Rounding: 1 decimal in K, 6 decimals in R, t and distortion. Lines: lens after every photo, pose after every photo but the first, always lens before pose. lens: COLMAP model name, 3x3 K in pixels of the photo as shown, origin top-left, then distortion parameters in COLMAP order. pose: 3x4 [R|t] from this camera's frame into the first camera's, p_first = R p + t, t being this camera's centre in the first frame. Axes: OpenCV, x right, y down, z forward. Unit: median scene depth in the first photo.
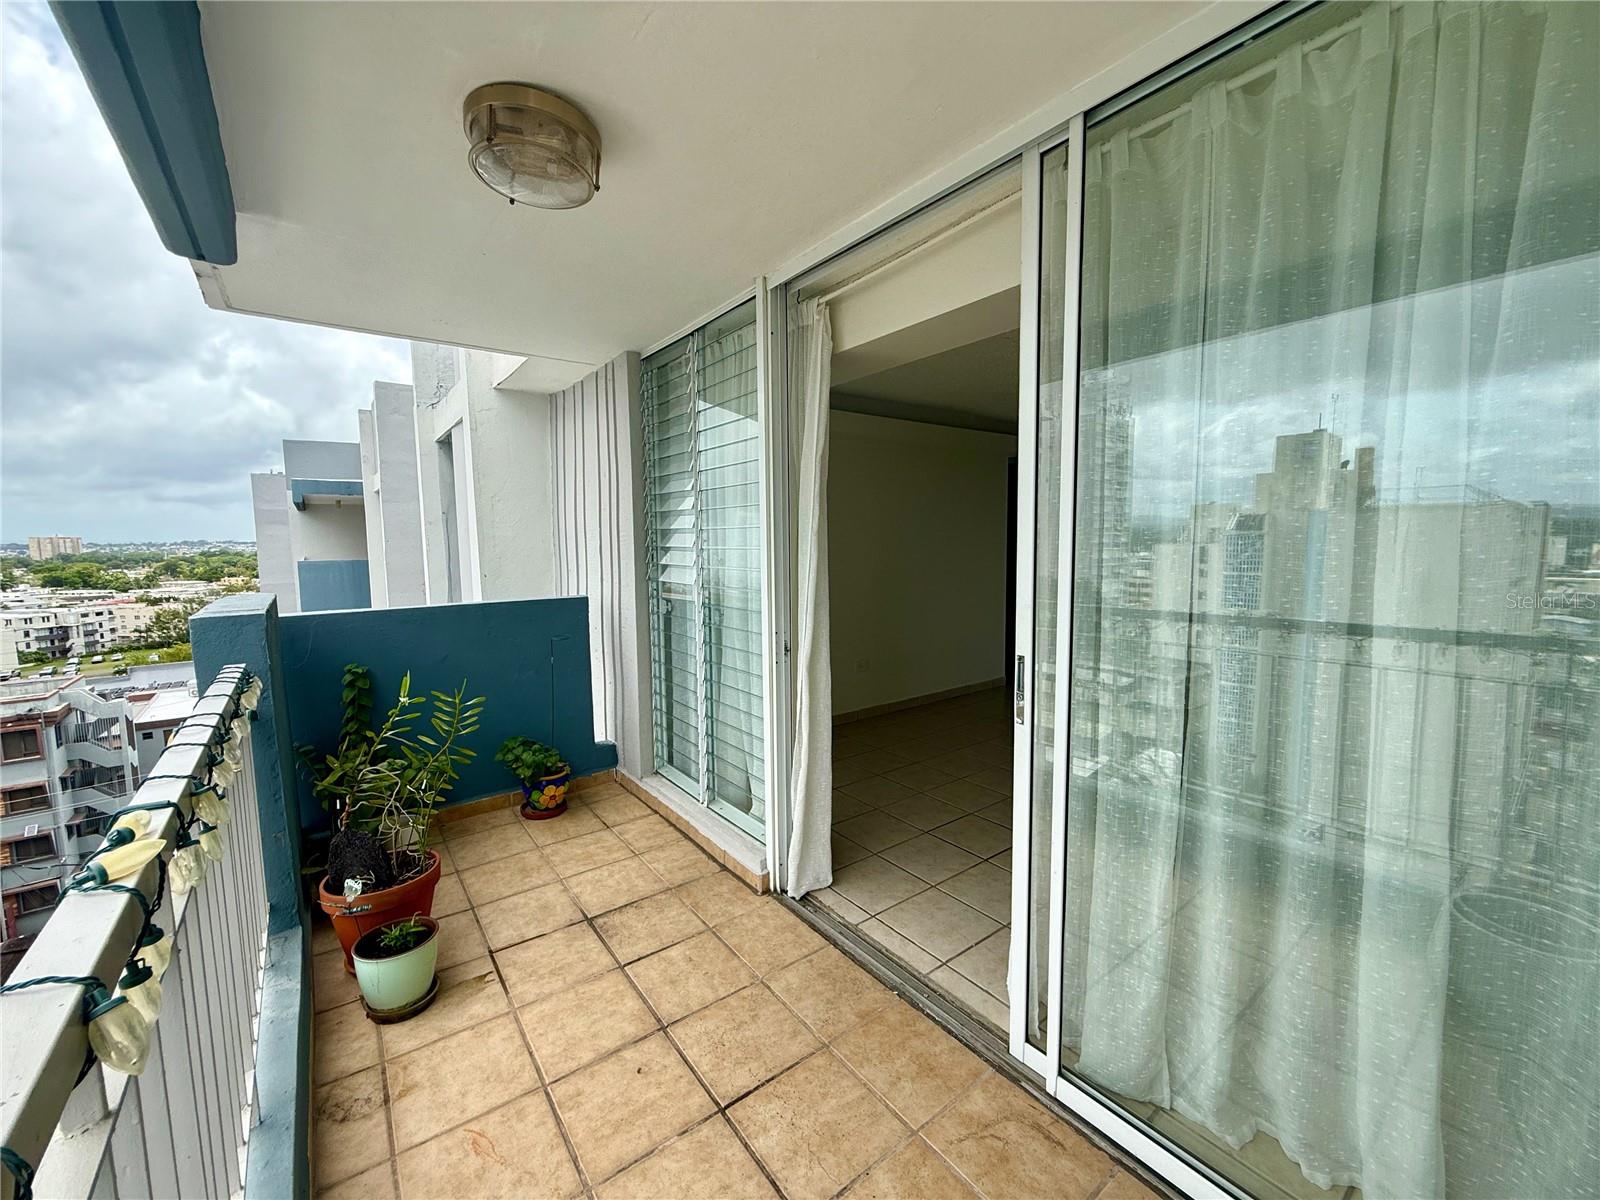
lens RADIAL K [[638.0, 0, 796.1], [0, 638.0, 599.6], [0, 0, 1]] dist [-0.001128, 0.000283]
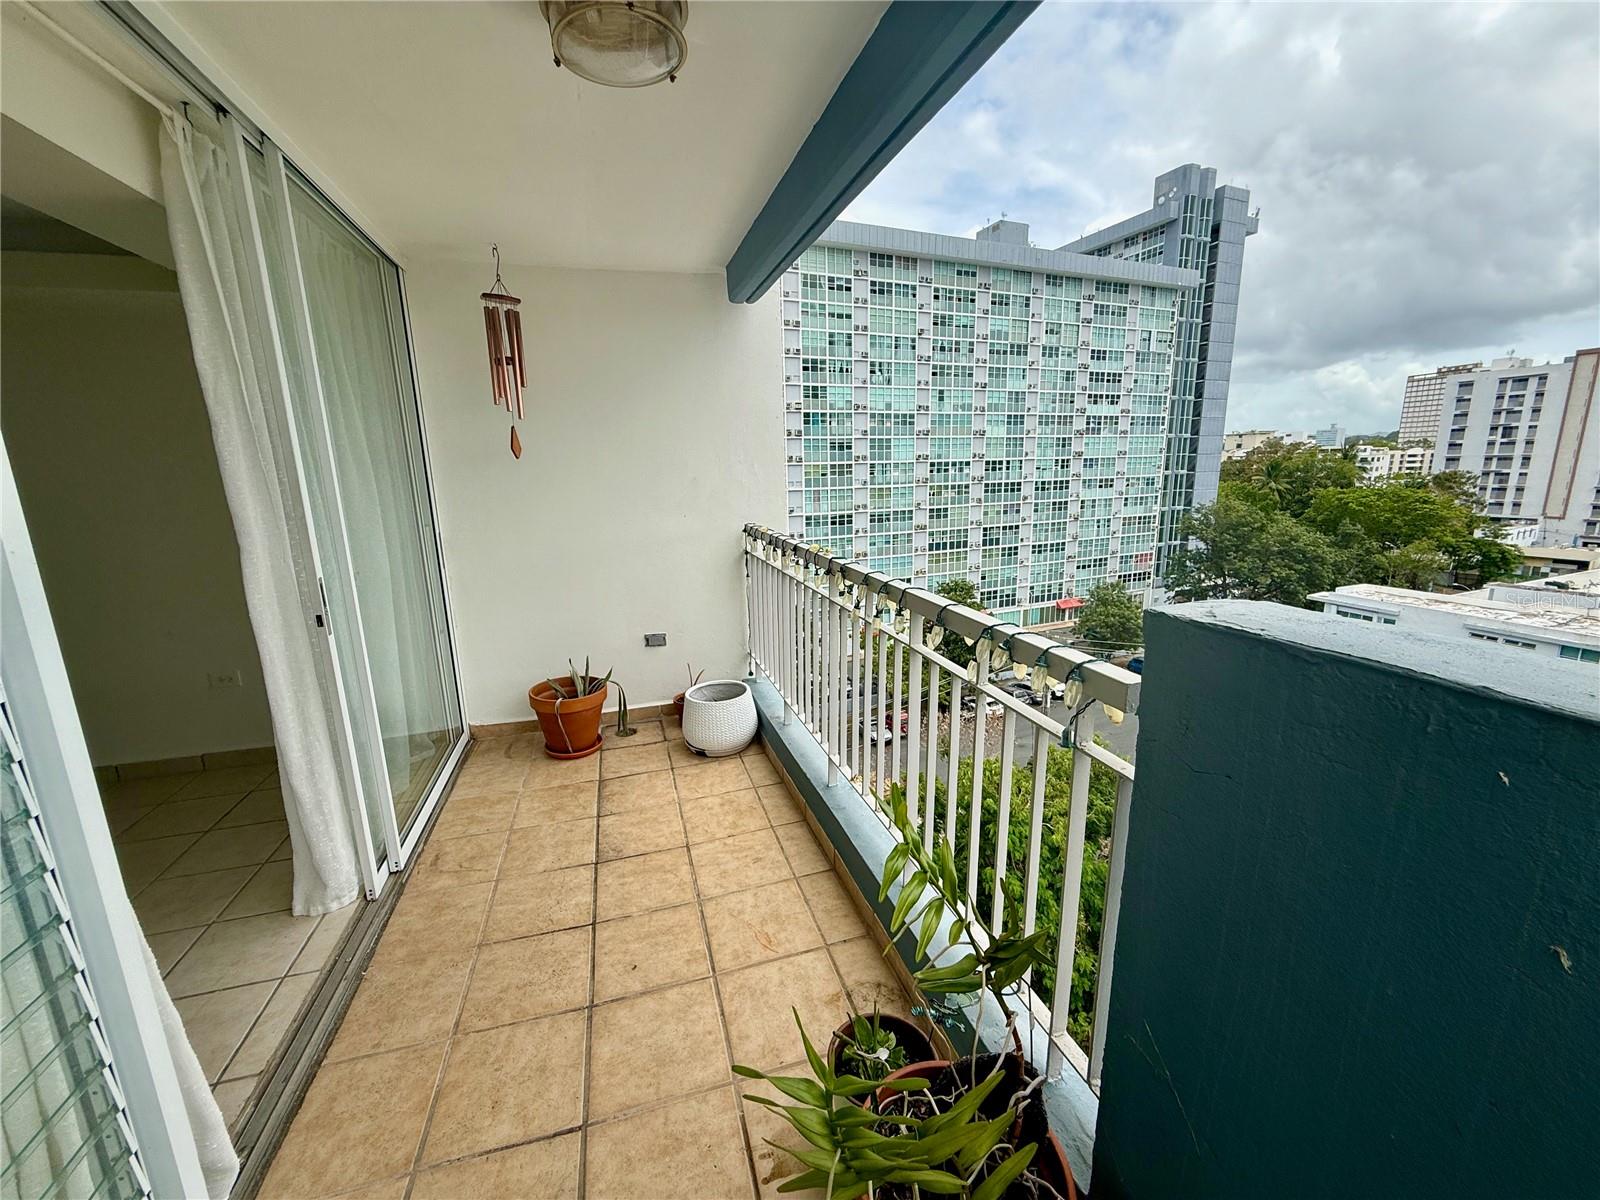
lens RADIAL K [[638.0, 0, 796.1], [0, 638.0, 599.6], [0, 0, 1]] dist [-0.001128, 0.000283]
pose [[-0.934387, -0.042655, 0.353696, -0.842816], [0.065142, 0.955612, 0.287336, -0.147554], [-0.350253, 0.291524, -0.890133, 1.655336]]
